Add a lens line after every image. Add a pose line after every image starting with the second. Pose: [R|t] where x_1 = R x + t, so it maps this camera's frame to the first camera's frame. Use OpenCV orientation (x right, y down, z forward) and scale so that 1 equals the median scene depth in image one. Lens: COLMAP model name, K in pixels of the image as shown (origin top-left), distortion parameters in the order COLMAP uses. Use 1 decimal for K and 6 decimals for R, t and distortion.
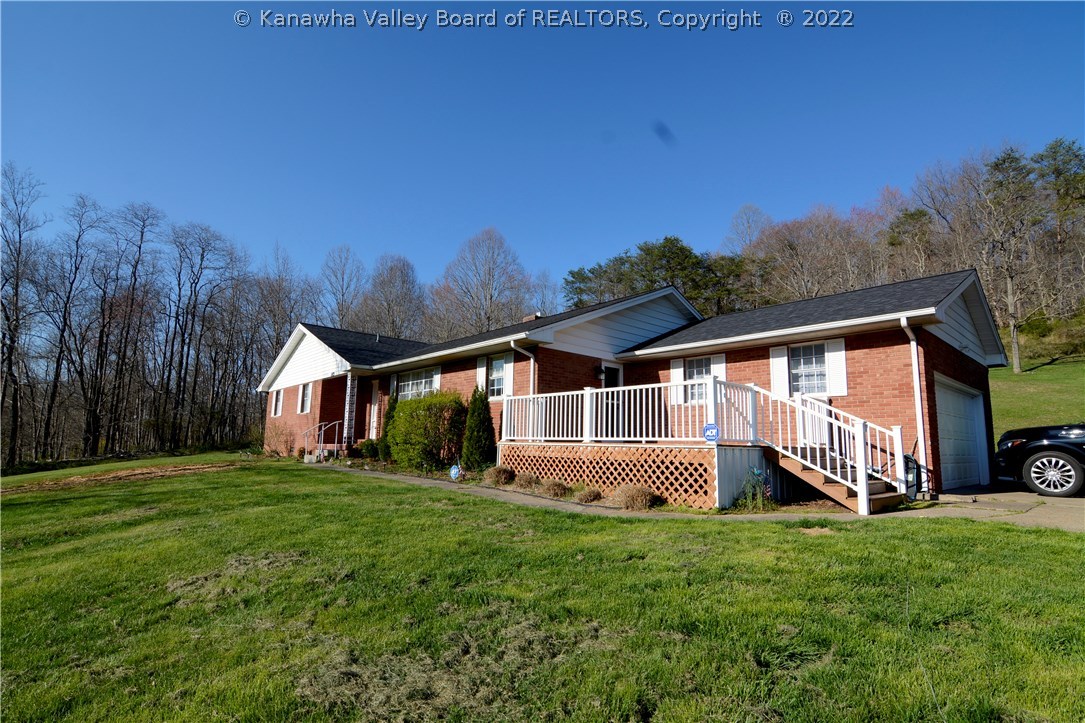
lens RADIAL K [[544.6, 0, 536.9], [0, 544.6, 367.5], [0, 0, 1]] dist [-0.025503, -0.000450]
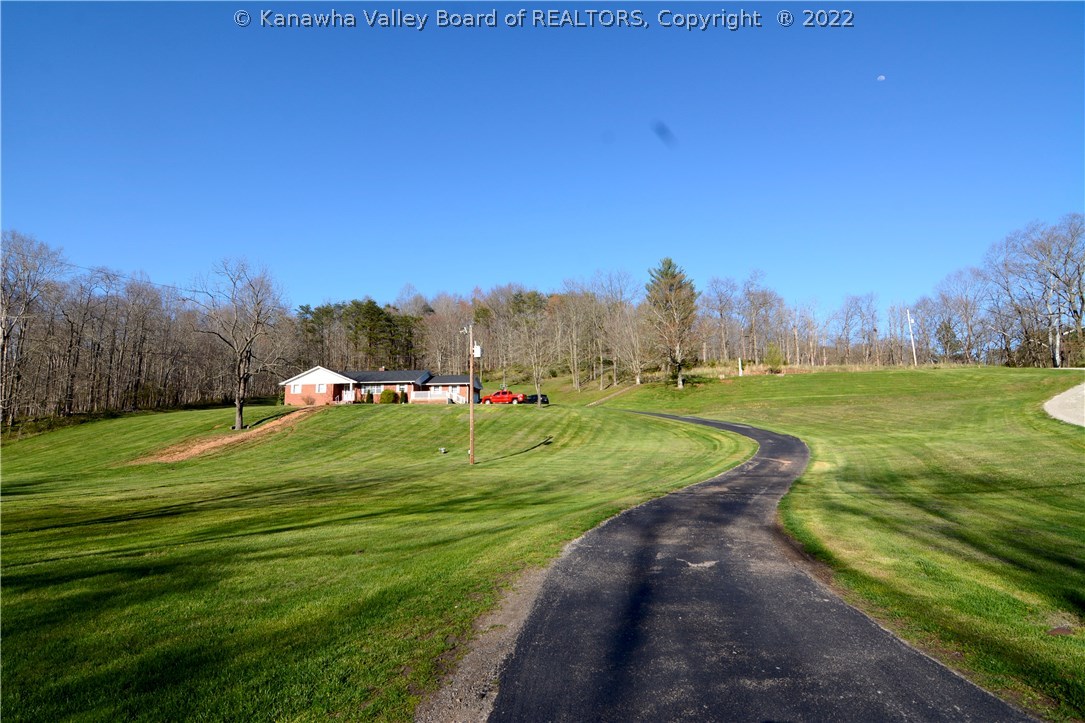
lens RADIAL K [[544.6, 0, 536.9], [0, 544.6, 367.5], [0, 0, 1]] dist [-0.025503, -0.000450]
pose [[0.766176, 0.058459, 0.639967, -2.657622], [-0.071241, 0.997442, -0.005822, -0.259124], [-0.638670, -0.041132, 0.768381, -4.204715]]
